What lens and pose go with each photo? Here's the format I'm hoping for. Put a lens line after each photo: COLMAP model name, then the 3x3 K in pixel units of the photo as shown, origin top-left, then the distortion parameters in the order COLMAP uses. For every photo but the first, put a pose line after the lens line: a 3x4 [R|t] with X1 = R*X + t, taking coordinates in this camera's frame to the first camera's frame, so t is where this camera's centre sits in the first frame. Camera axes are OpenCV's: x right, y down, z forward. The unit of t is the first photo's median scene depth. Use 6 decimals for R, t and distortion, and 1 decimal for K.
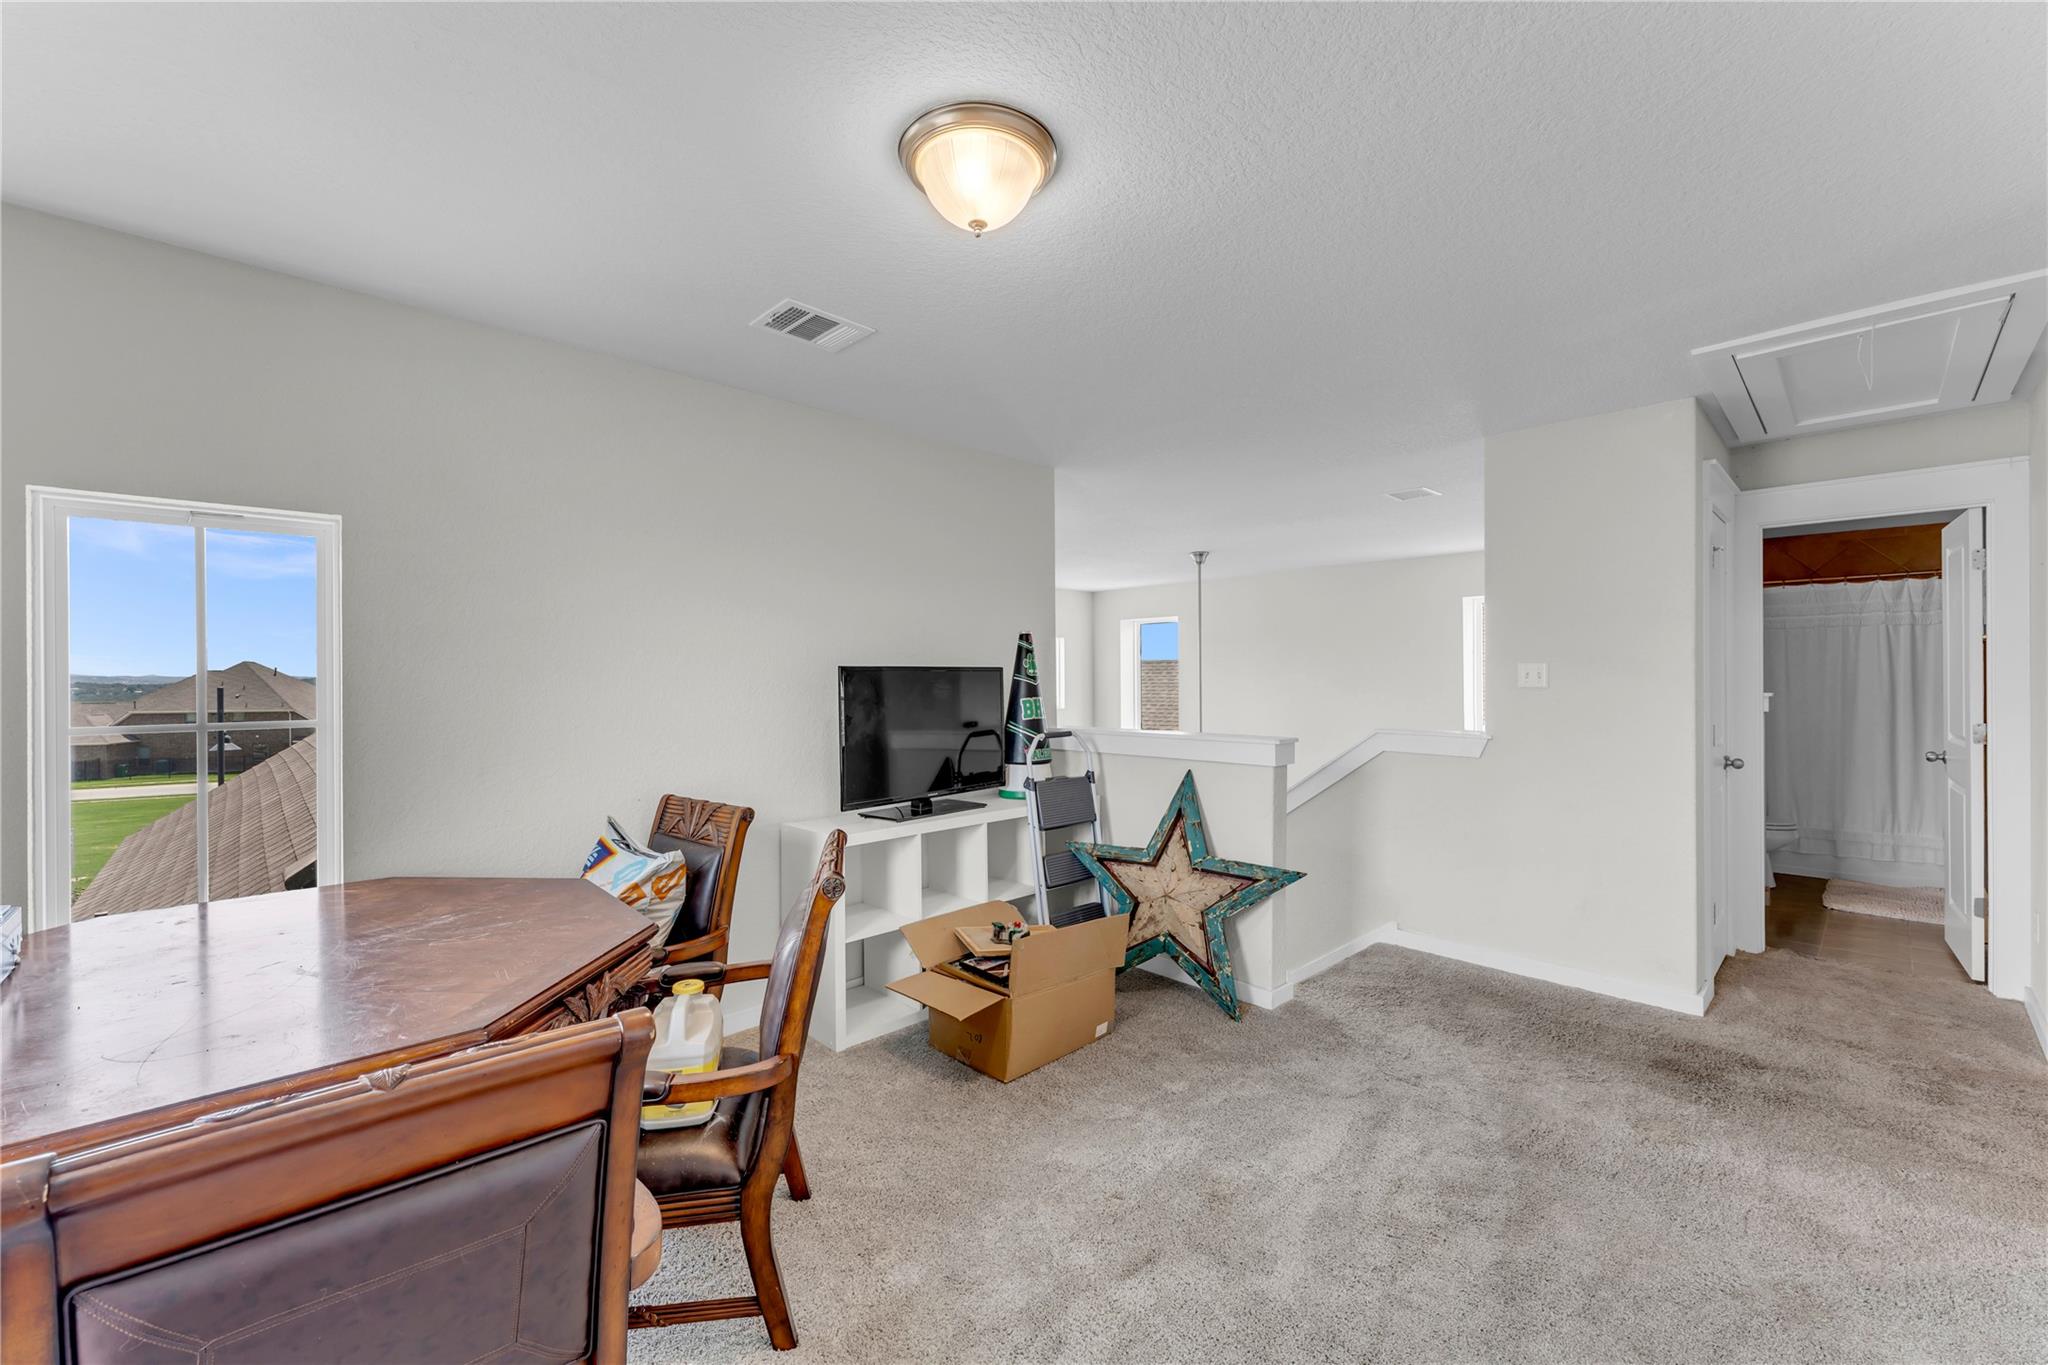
lens RADIAL K [[810.4, 0, 1024.0], [0, 810.4, 682.5], [0, 0, 1]] dist [-0.000201, 0.000071]
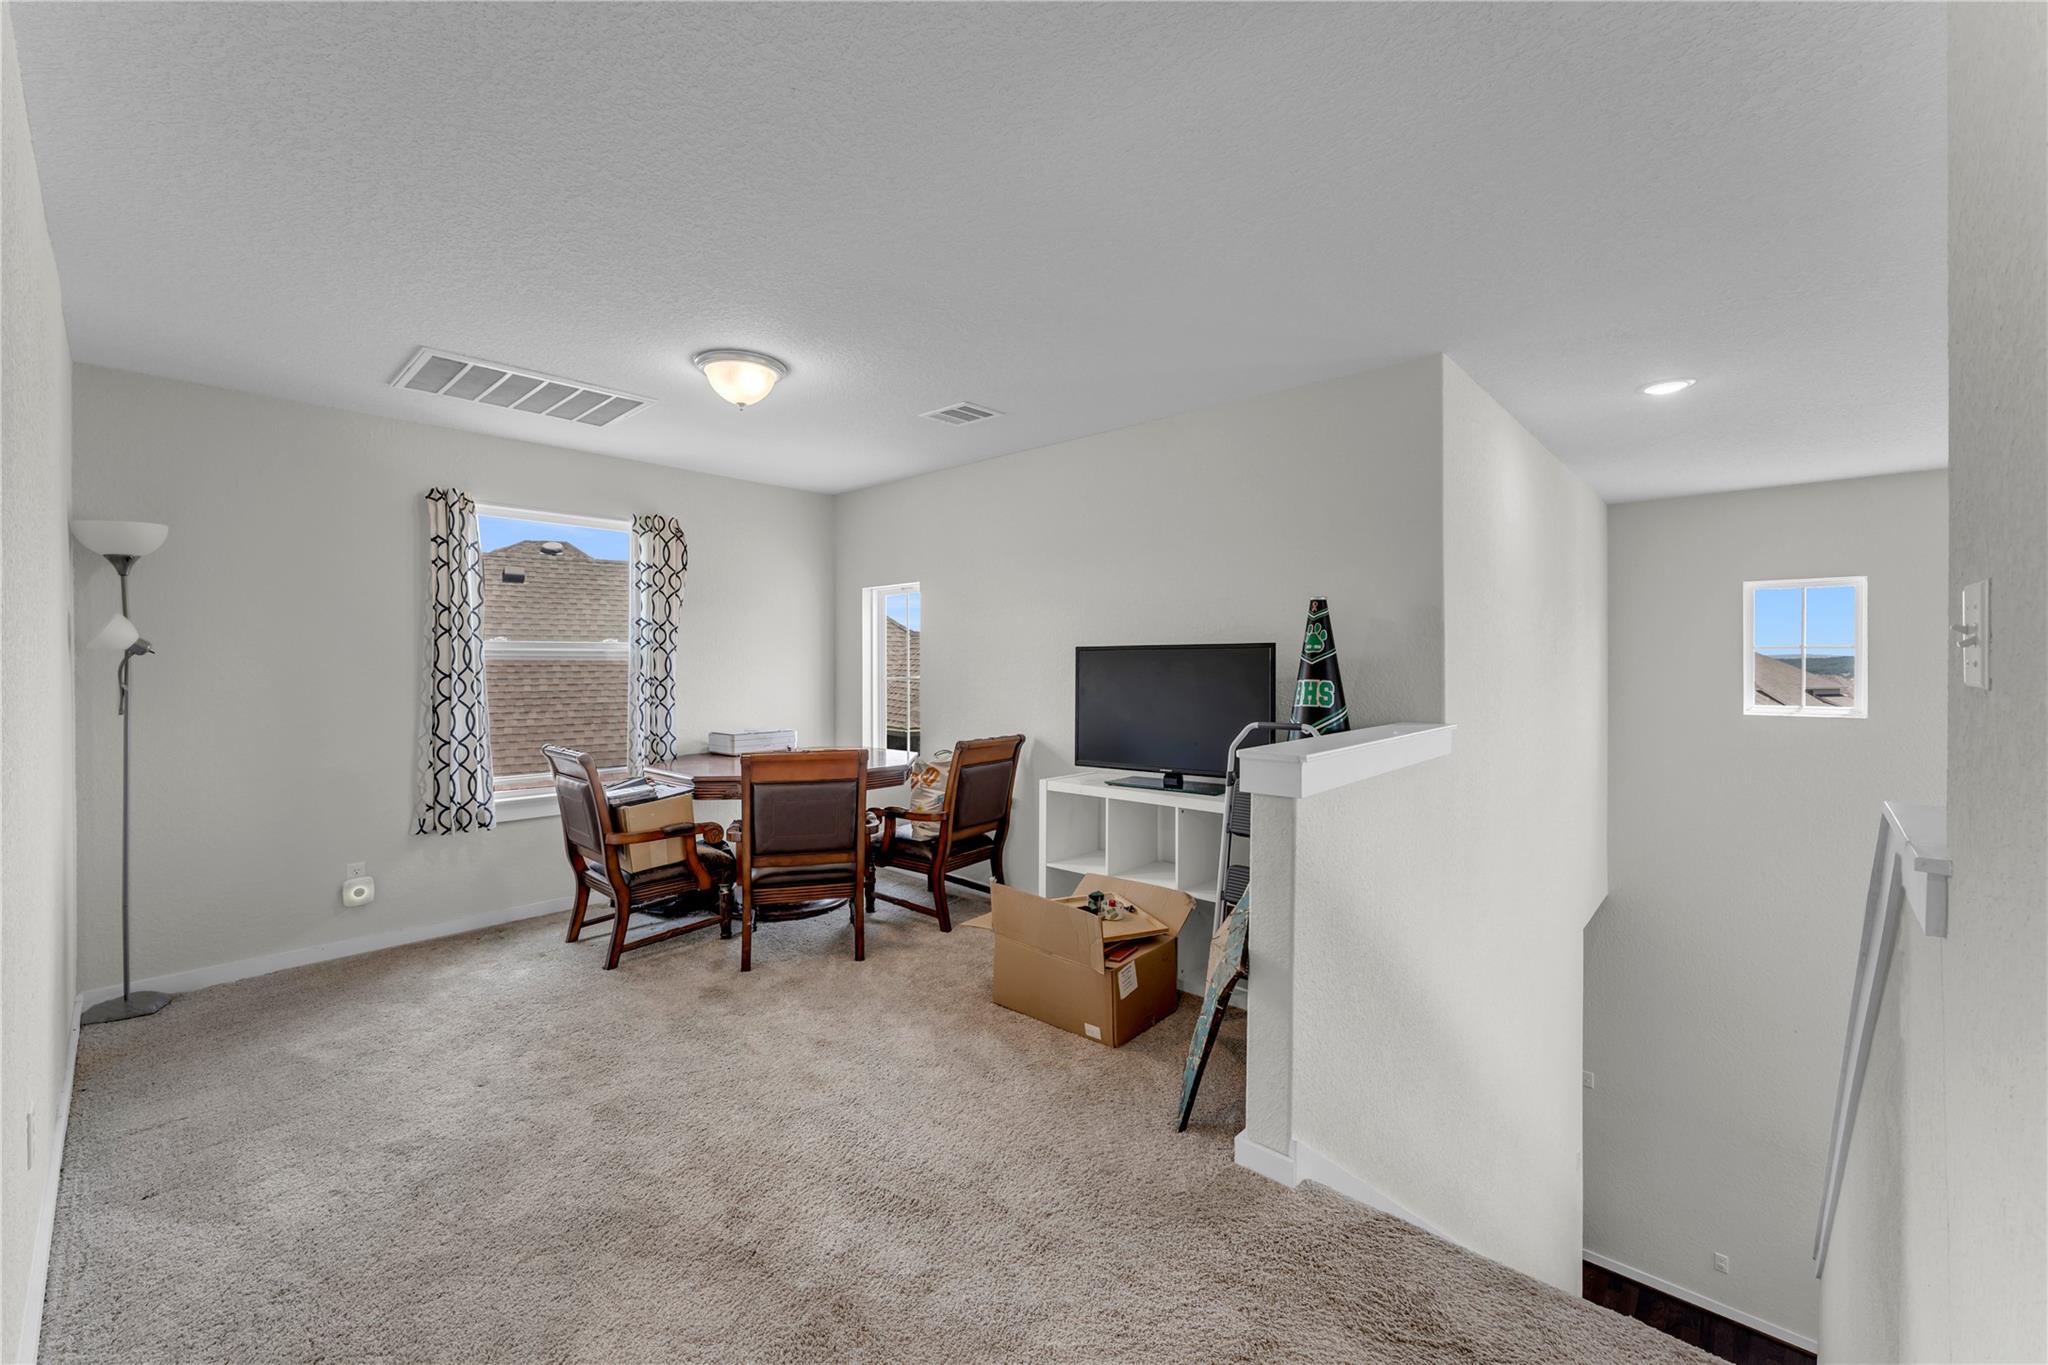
lens RADIAL K [[810.4, 0, 1024.0], [0, 810.4, 682.5], [0, 0, 1]] dist [-0.000201, 0.000071]
pose [[0.047170, 0.031665, -0.998385, 1.973284], [-0.001634, 0.999499, 0.031623, -0.009057], [0.998886, 0.000140, 0.047199, 1.702893]]
